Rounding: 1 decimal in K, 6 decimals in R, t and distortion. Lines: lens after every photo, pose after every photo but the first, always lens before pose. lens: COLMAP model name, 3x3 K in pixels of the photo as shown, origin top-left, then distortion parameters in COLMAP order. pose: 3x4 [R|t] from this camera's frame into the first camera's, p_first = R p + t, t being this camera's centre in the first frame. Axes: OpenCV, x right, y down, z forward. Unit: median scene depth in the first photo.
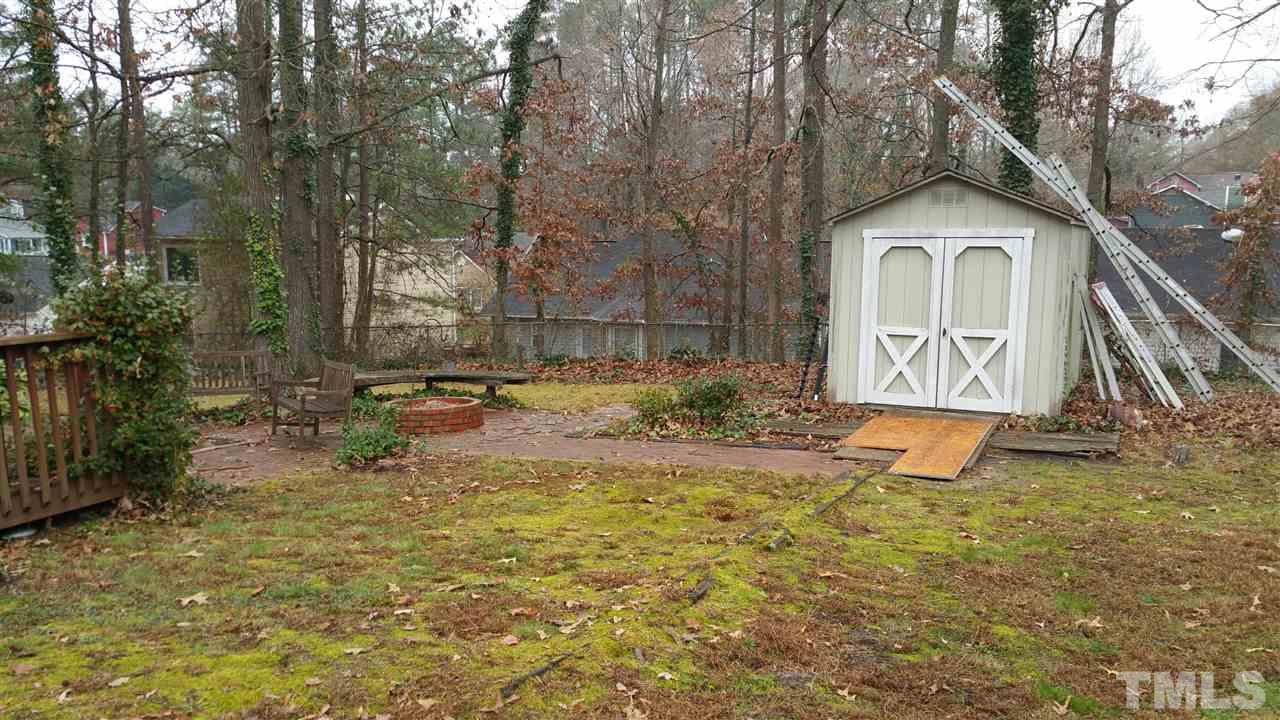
lens RADIAL K [[1014.2, 0, 639.9], [0, 1014.2, 392.8], [0, 0, 1]] dist [-0.003581, -0.006432]
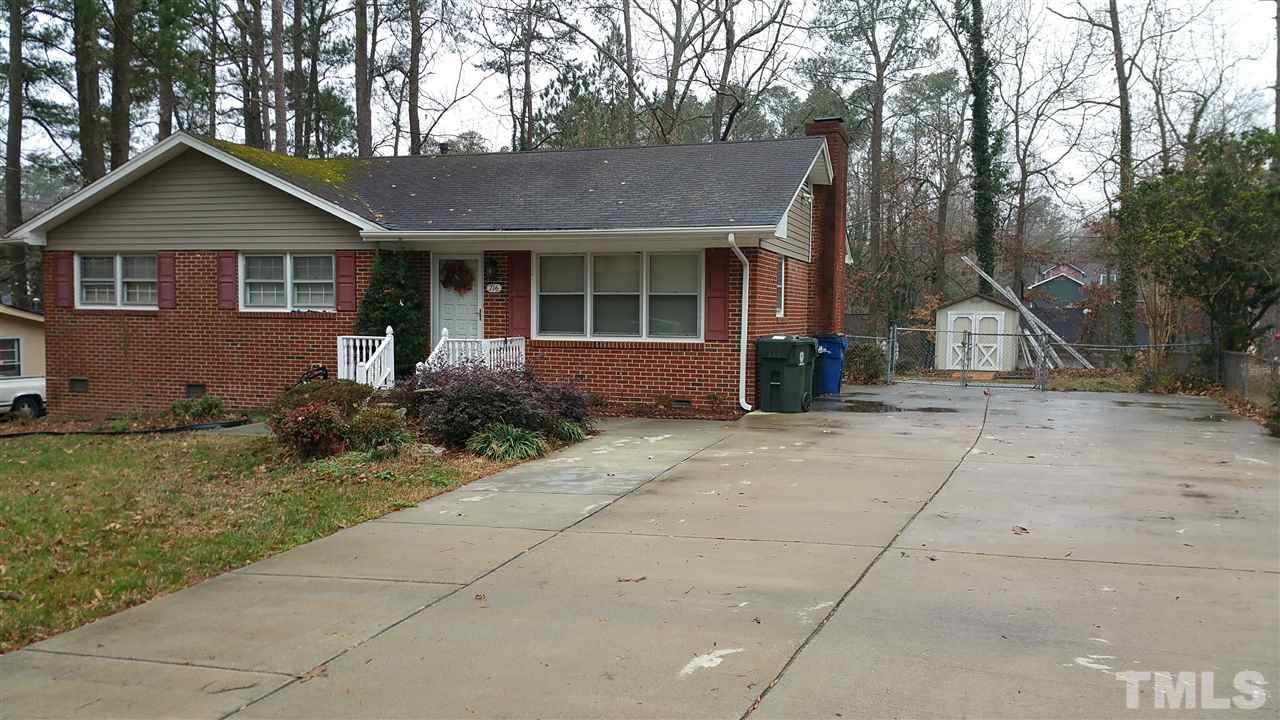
lens RADIAL K [[875.4, 0, 730.3], [0, 875.4, 365.0], [0, 0, 1]] dist [0.024535, -0.002909]
pose [[0.993336, -0.008153, 0.114968, -0.725122], [0.017903, 0.996302, -0.084032, 0.206131], [-0.113857, 0.085530, 0.989809, -1.500014]]
